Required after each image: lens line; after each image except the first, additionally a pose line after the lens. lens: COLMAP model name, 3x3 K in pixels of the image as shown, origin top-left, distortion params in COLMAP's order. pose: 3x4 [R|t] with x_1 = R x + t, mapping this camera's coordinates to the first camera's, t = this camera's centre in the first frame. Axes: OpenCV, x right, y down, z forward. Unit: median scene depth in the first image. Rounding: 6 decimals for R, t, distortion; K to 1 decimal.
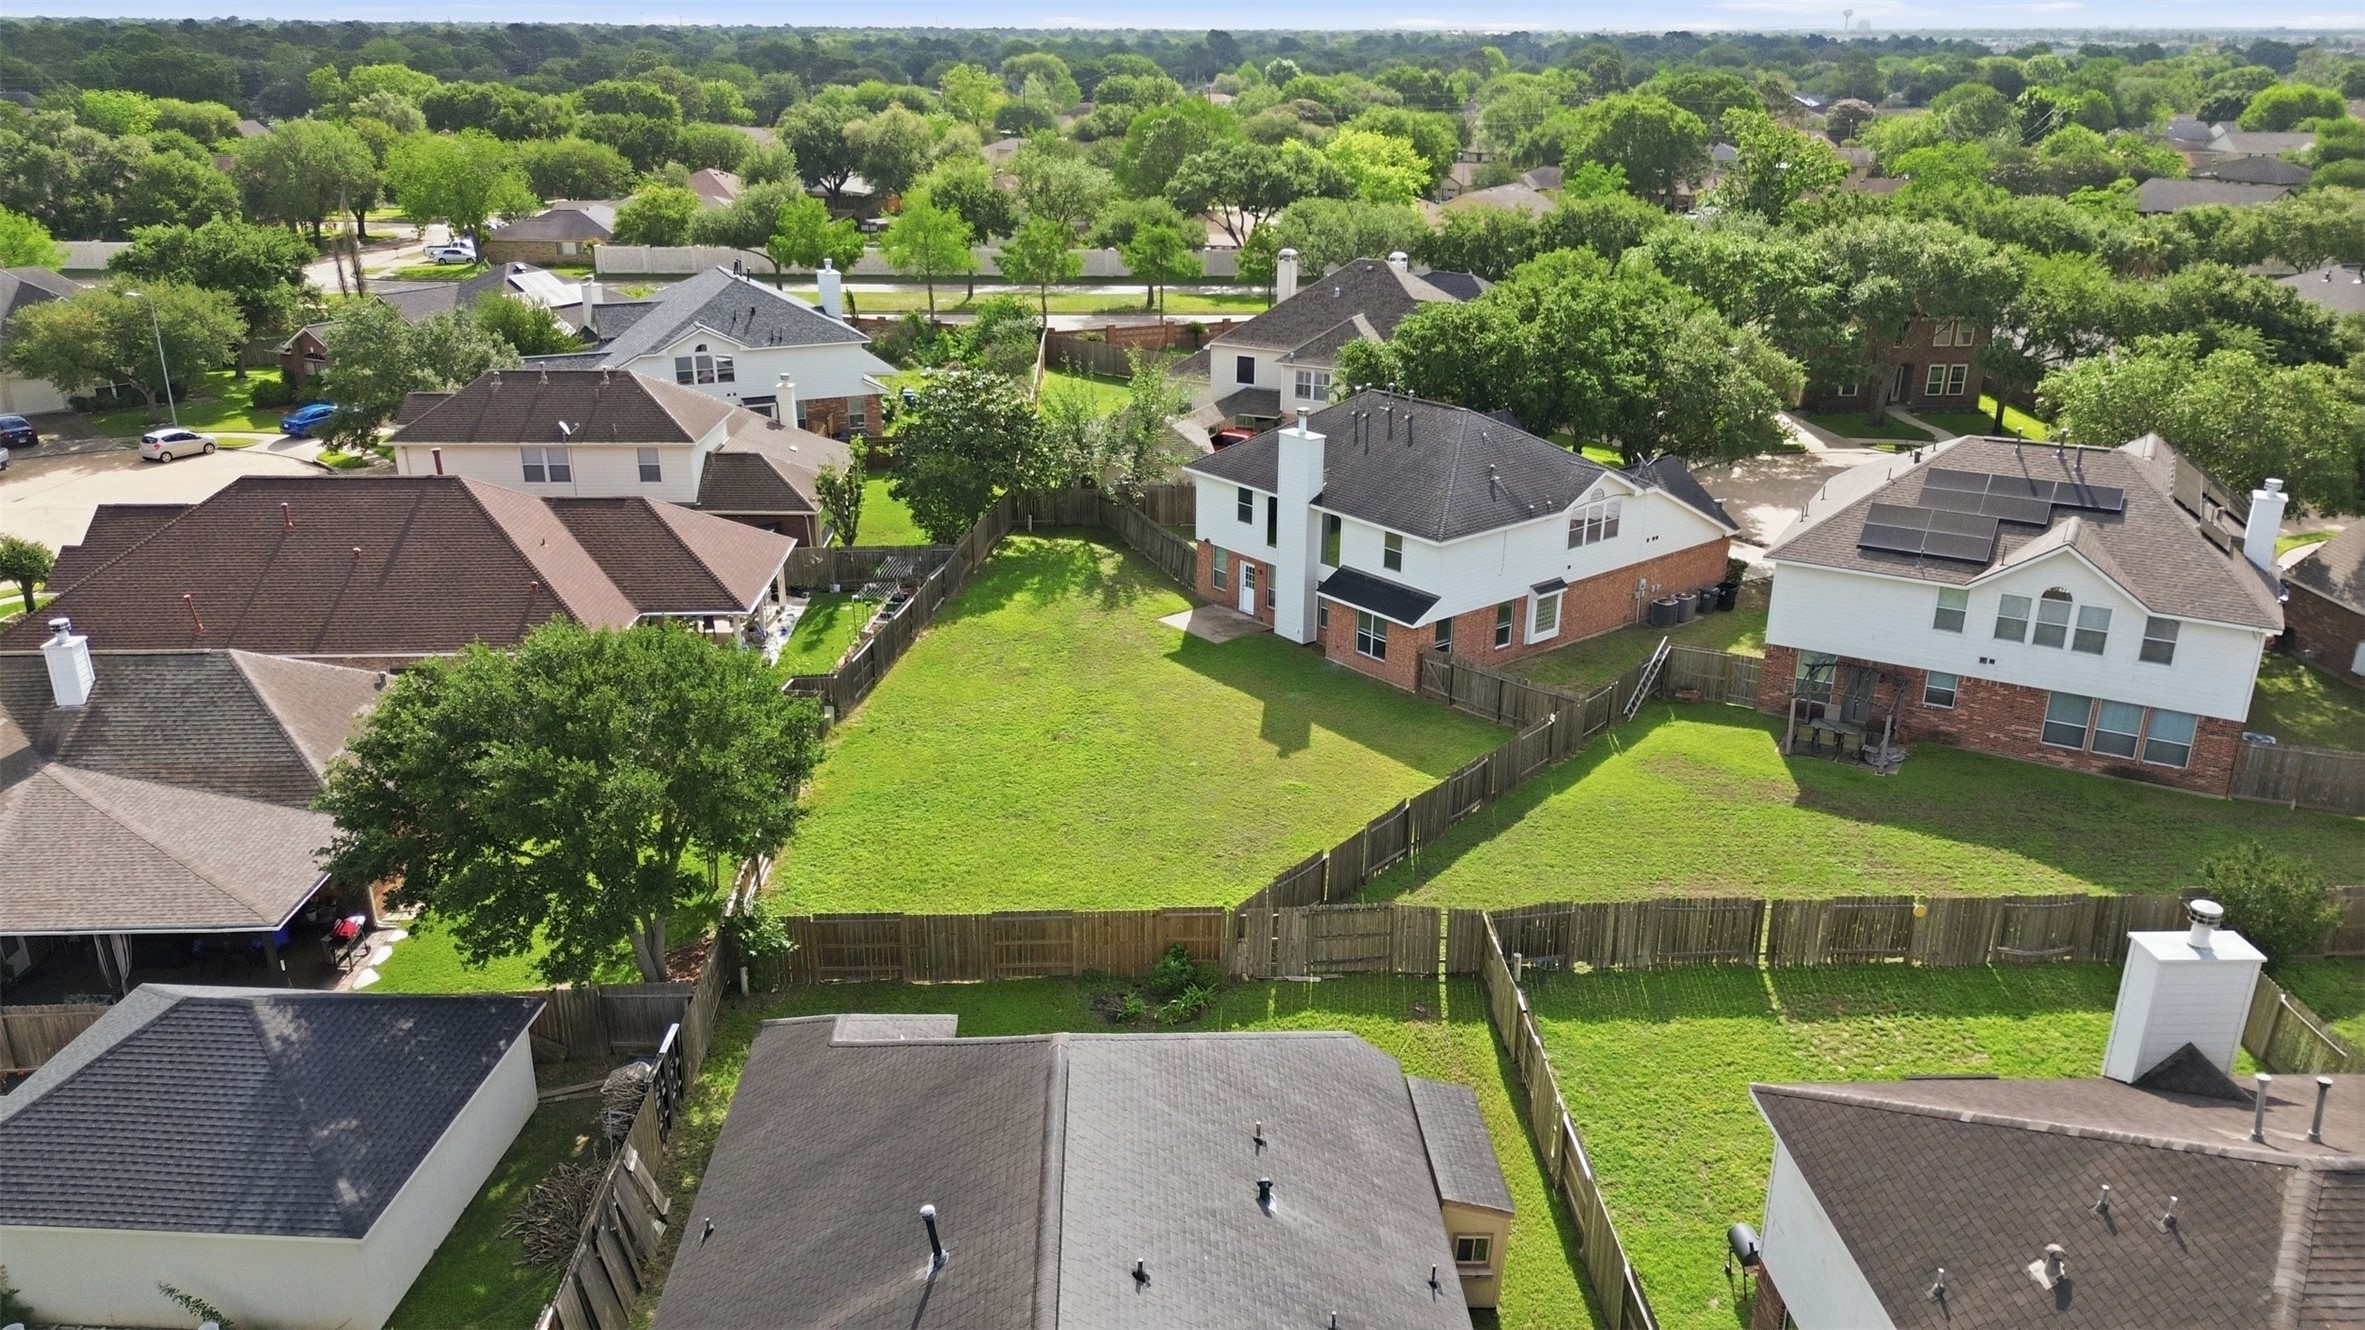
lens RADIAL K [[1659.3, 0, 1182.5], [0, 1659.3, 665.0], [0, 0, 1]] dist [0.074190, -0.081119]
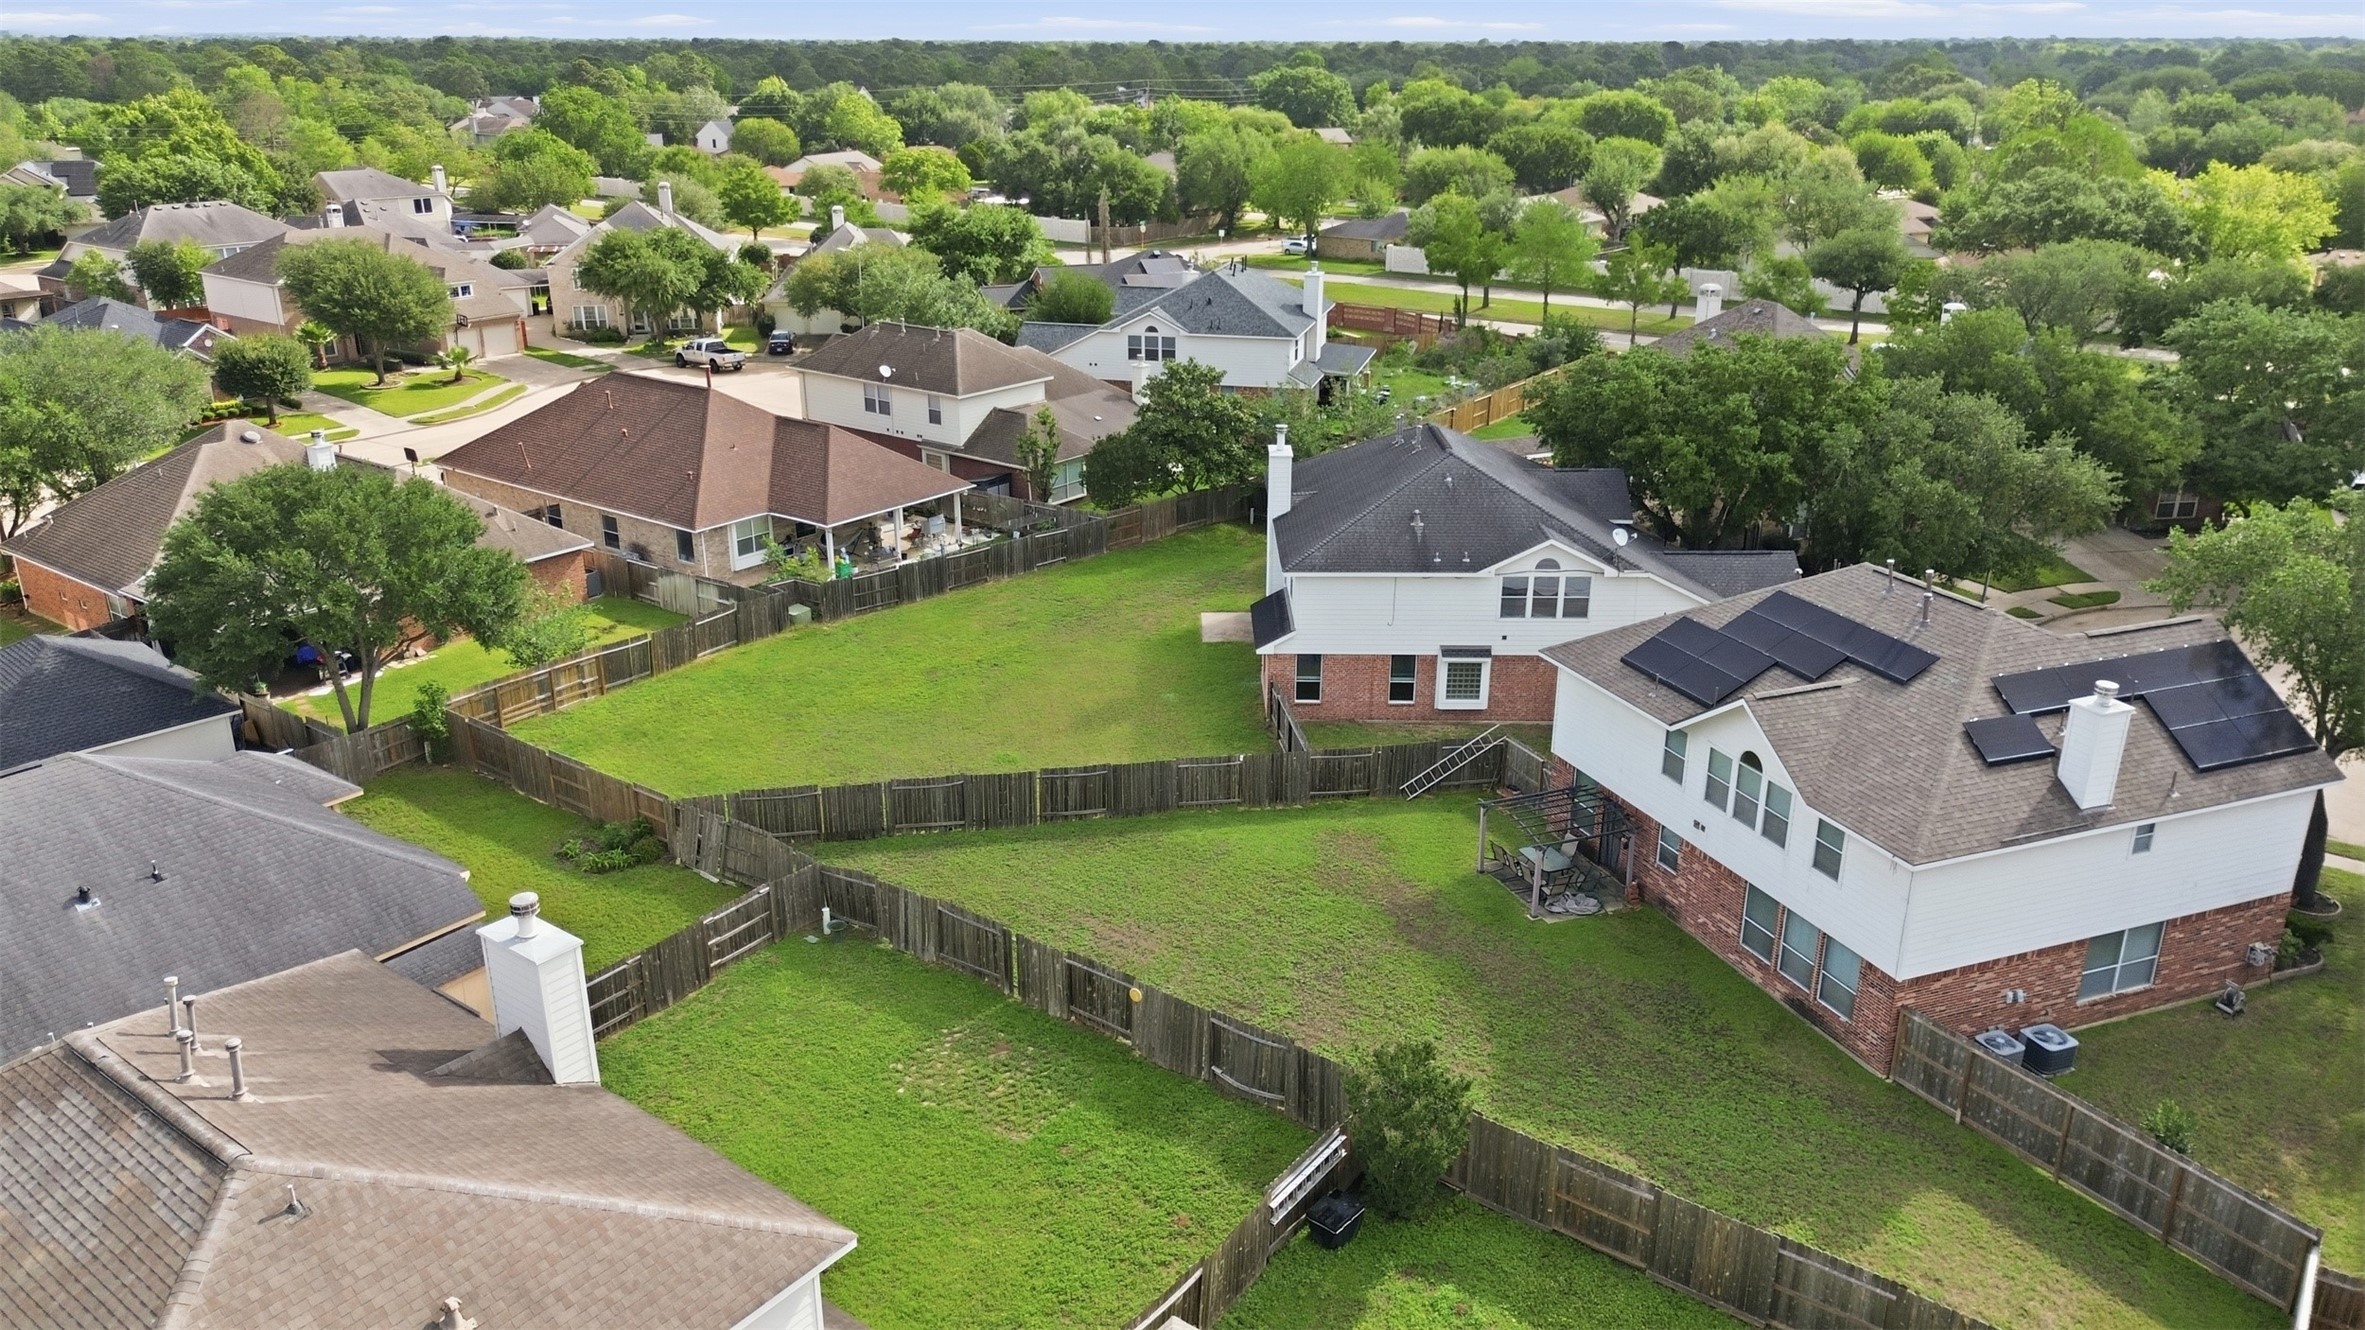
lens RADIAL K [[1659.3, 0, 1182.5], [0, 1659.3, 665.0], [0, 0, 1]] dist [0.074190, -0.081119]
pose [[0.779979, 0.215258, -0.587620, 0.641597], [-0.218550, 0.973554, 0.066542, -0.066989], [0.586404, 0.076523, 0.806396, 0.168468]]
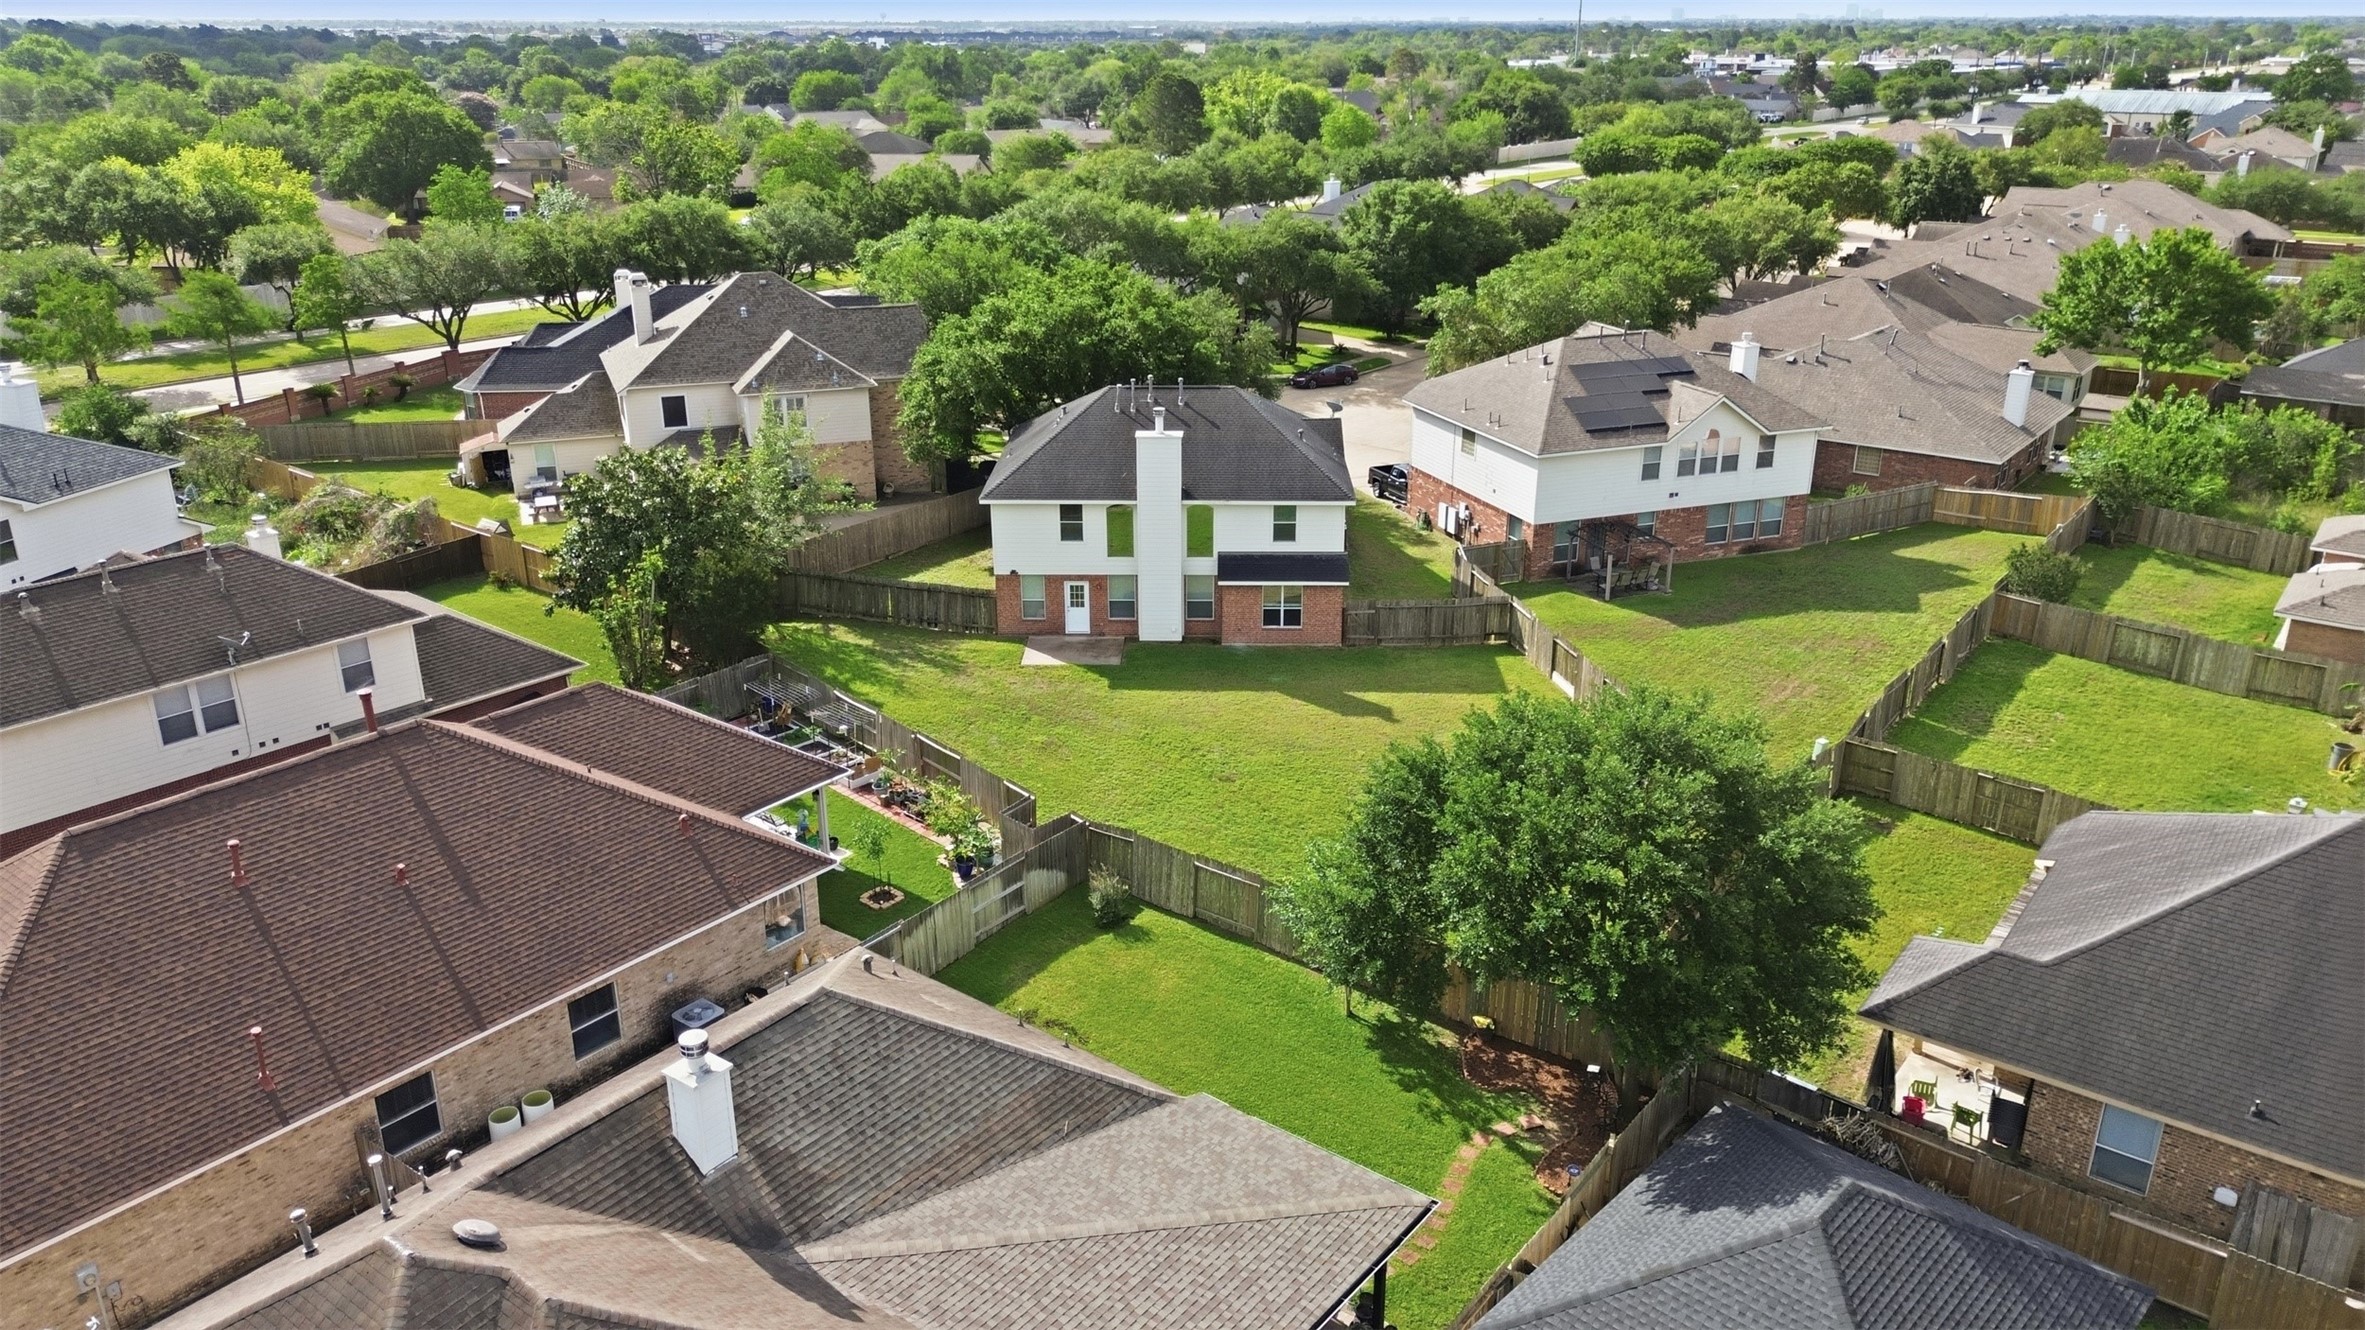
lens RADIAL K [[1659.3, 0, 1182.5], [0, 1659.3, 665.0], [0, 0, 1]] dist [0.074190, -0.081119]
pose [[0.639037, -0.276607, 0.717719, -0.673125], [0.272889, 0.953933, 0.124671, -0.127935], [-0.719141, 0.116188, 0.685082, 0.327218]]
